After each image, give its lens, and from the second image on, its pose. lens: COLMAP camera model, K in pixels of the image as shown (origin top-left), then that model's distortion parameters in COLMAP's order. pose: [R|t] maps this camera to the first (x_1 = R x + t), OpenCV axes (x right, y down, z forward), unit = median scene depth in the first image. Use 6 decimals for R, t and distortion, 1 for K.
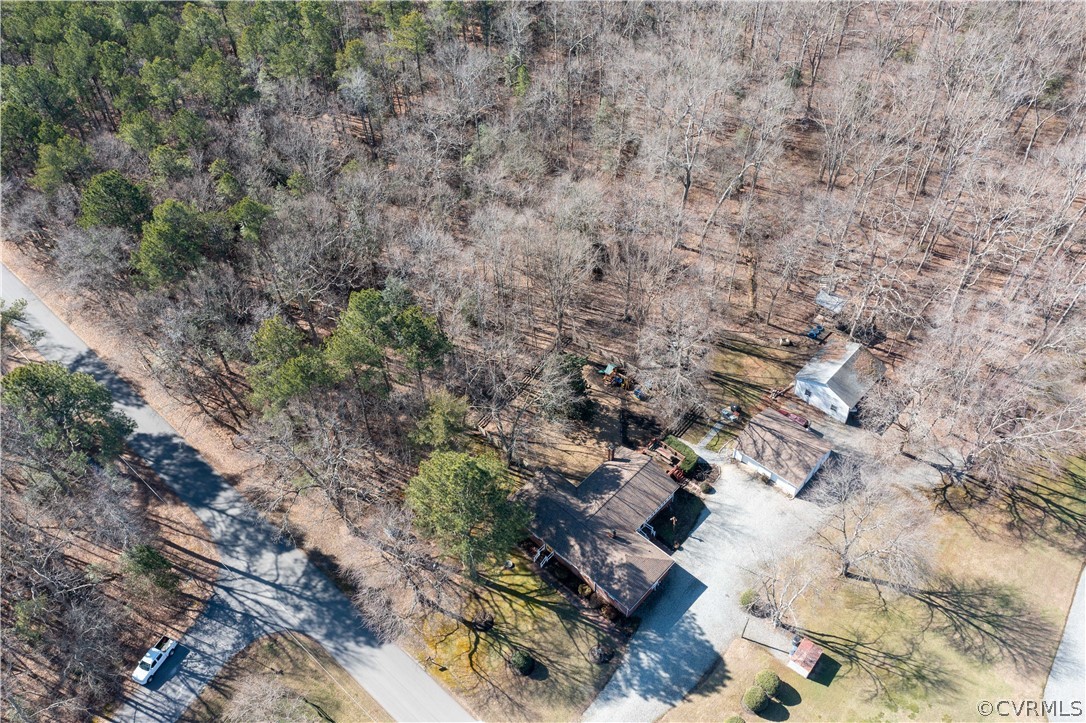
lens RADIAL K [[868.9, 0, 542.5], [0, 868.9, 364.7], [0, 0, 1]] dist [-0.000740, 0.018378]
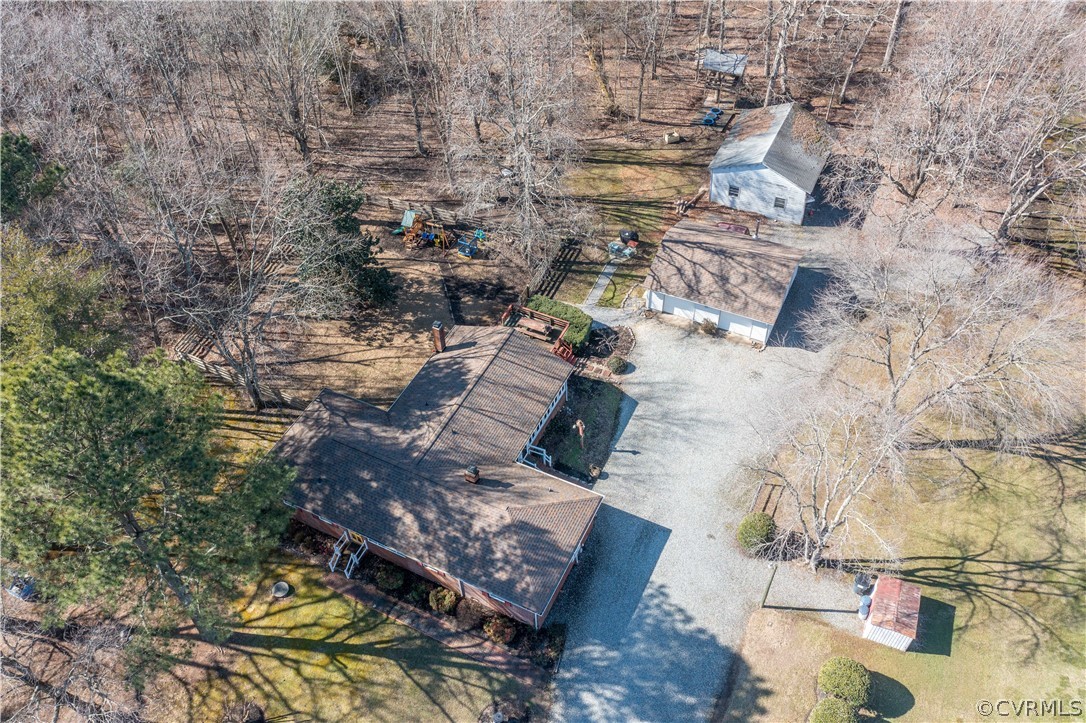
lens RADIAL K [[868.9, 0, 542.3], [0, 868.9, 370.4], [0, 0, 1]] dist [-0.000740, 0.018378]
pose [[0.957631, -0.219057, 0.186970, 0.038488], [0.217915, 0.975597, 0.026898, 0.131232], [-0.188299, 0.014985, 0.981997, 0.499841]]
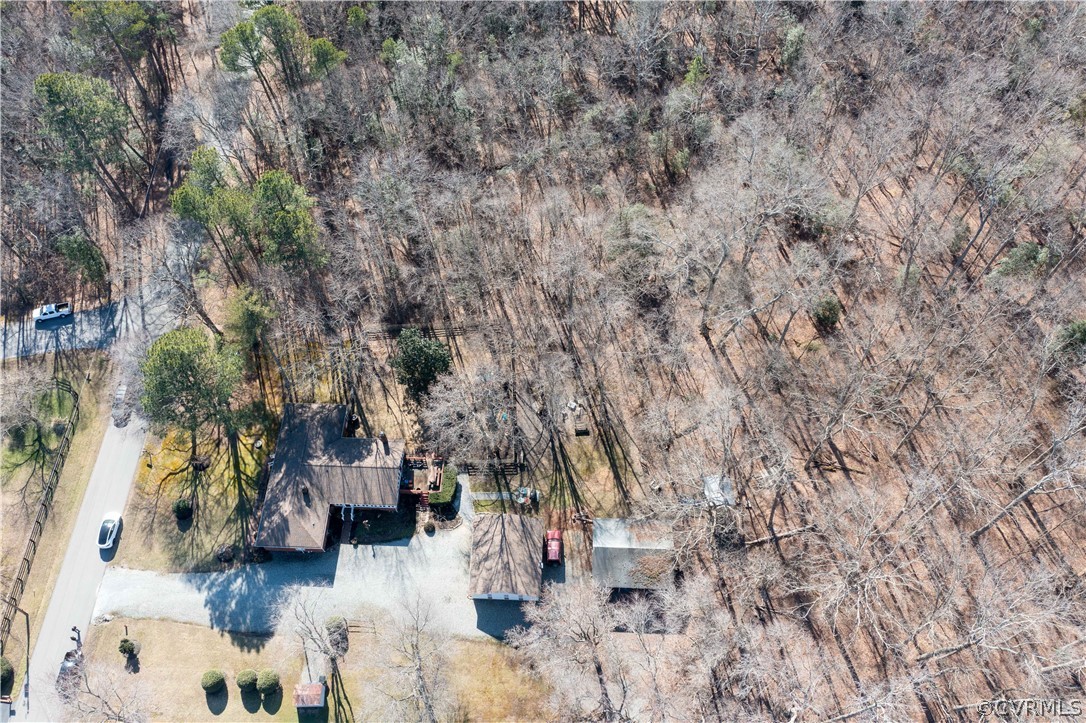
lens RADIAL K [[868.9, 0, 545.3], [0, 868.9, 355.8], [0, 0, 1]] dist [-0.000740, 0.018378]
pose [[0.646515, 0.657993, -0.386088, 0.590444], [-0.548568, 0.752654, 0.364123, -0.499481], [0.530181, -0.023615, 0.847555, 0.234523]]
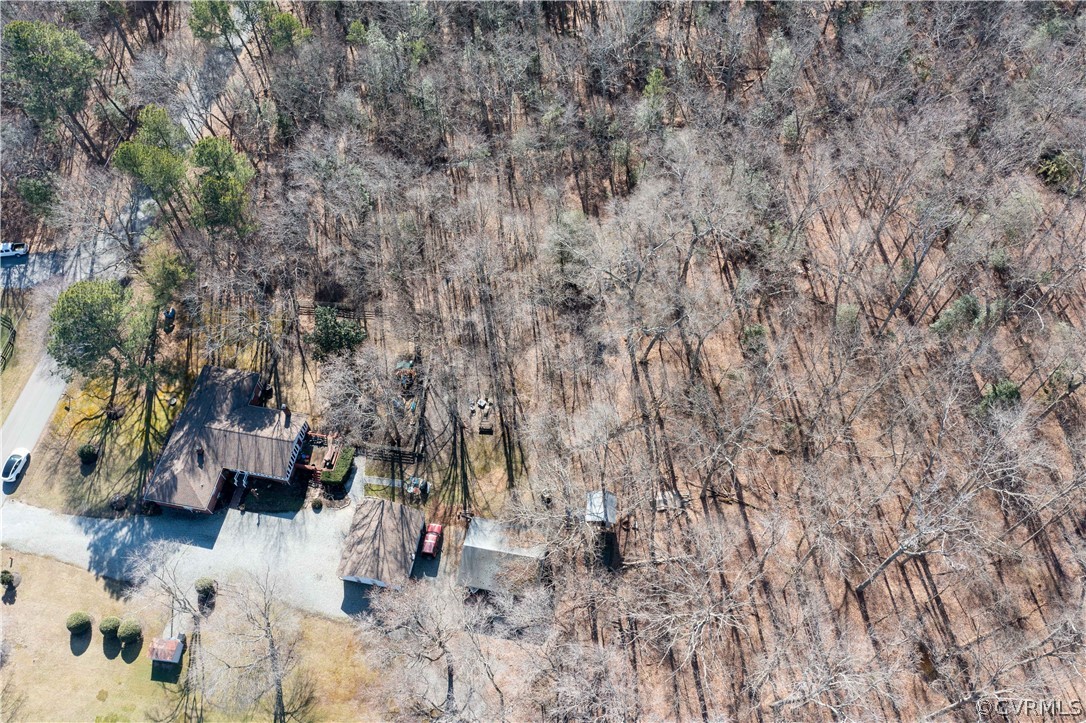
lens RADIAL K [[868.9, 0, 546.2], [0, 868.9, 358.8], [0, 0, 1]] dist [-0.000740, 0.018378]
pose [[0.530219, 0.732600, -0.426808, 0.709261], [-0.609457, 0.679277, 0.408833, -0.615897], [0.589432, 0.043350, 0.806654, 0.354499]]
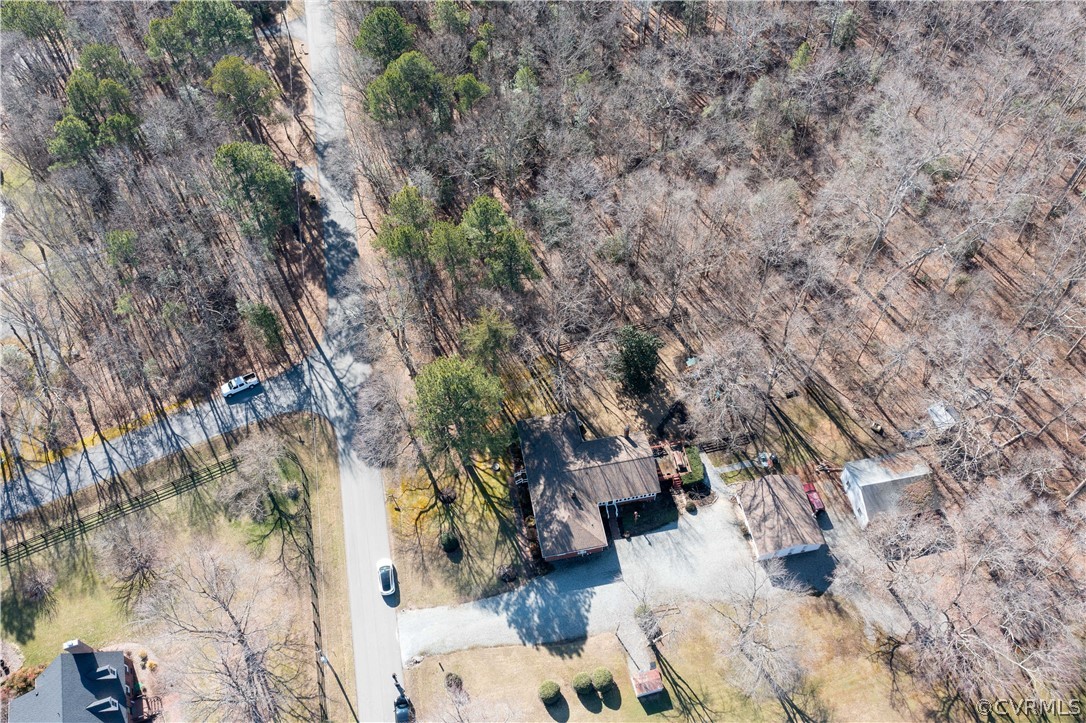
lens RADIAL K [[868.9, 0, 541.2], [0, 868.9, 357.4], [0, 0, 1]] dist [-0.000740, 0.018378]
pose [[0.804180, 0.496739, -0.326412, 0.326687], [-0.431499, 0.865571, 0.254156, -0.226498], [0.408782, -0.063541, 0.910418, -0.029232]]
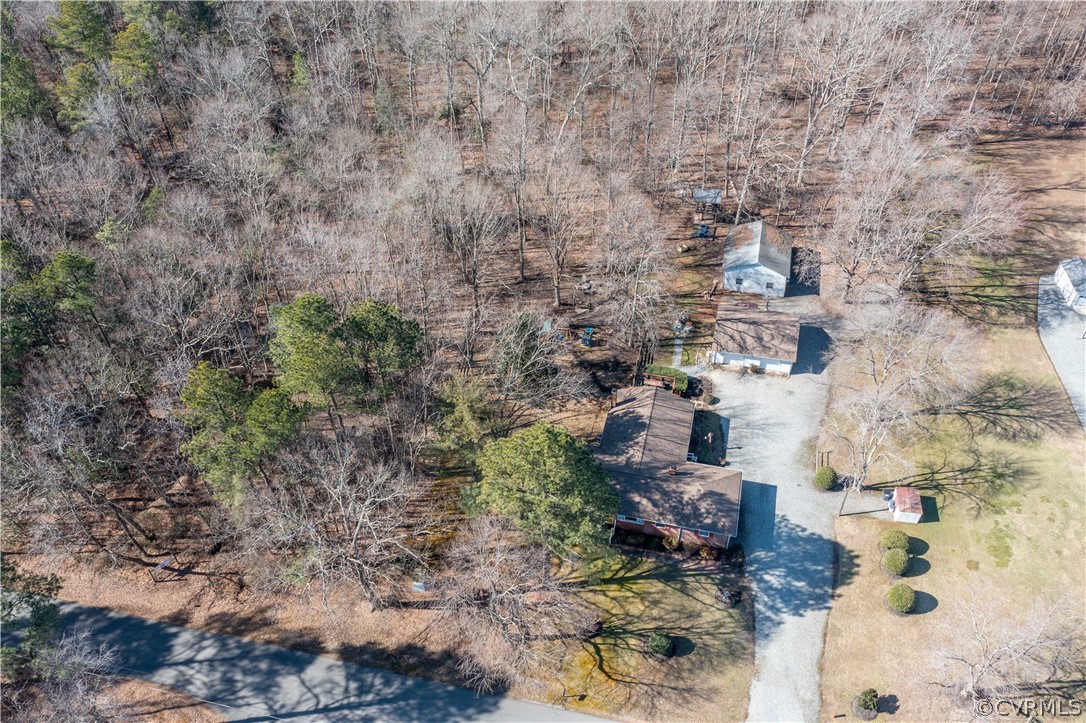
lens RADIAL K [[868.9, 0, 547.1], [0, 868.9, 369.0], [0, 0, 1]] dist [-0.000740, 0.018378]
pose [[0.871532, -0.339358, 0.353932, -0.304480], [0.359799, 0.932990, 0.008593, 0.045910], [-0.333131, 0.119855, 0.935232, 0.209629]]
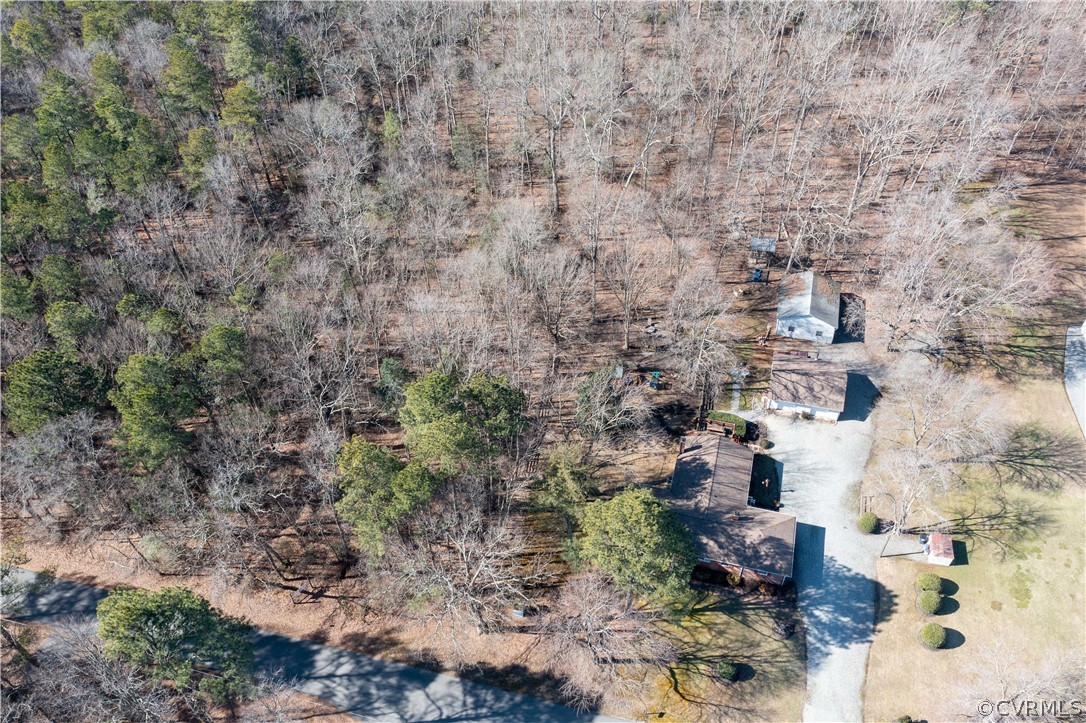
lens RADIAL K [[868.9, 0, 546.0], [0, 868.9, 370.1], [0, 0, 1]] dist [-0.000740, 0.018378]
pose [[0.884689, -0.342800, 0.315933, -0.374924], [0.345431, 0.937136, 0.049539, -0.091017], [-0.313054, 0.065307, 0.947487, 0.100482]]
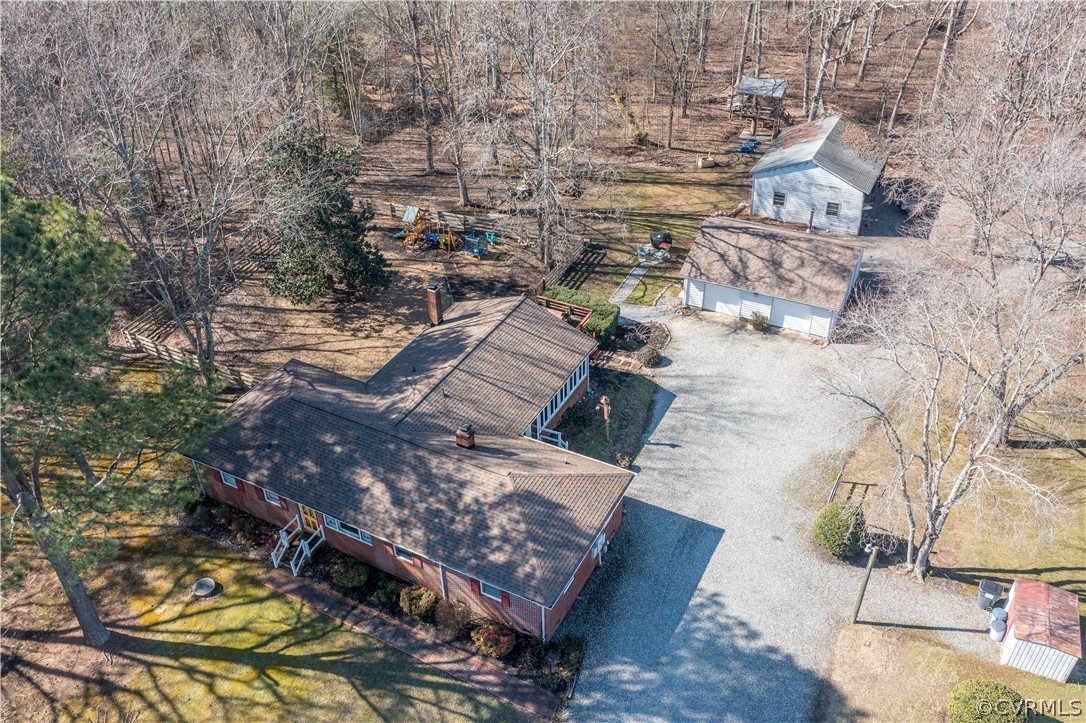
lens RADIAL K [[868.9, 0, 541.6], [0, 868.9, 370.2], [0, 0, 1]] dist [-0.000740, 0.018378]
pose [[0.966029, -0.158398, 0.204199, 0.039019], [0.193989, 0.966512, -0.167997, 0.236602], [-0.170750, 0.201902, 0.964406, 0.616237]]
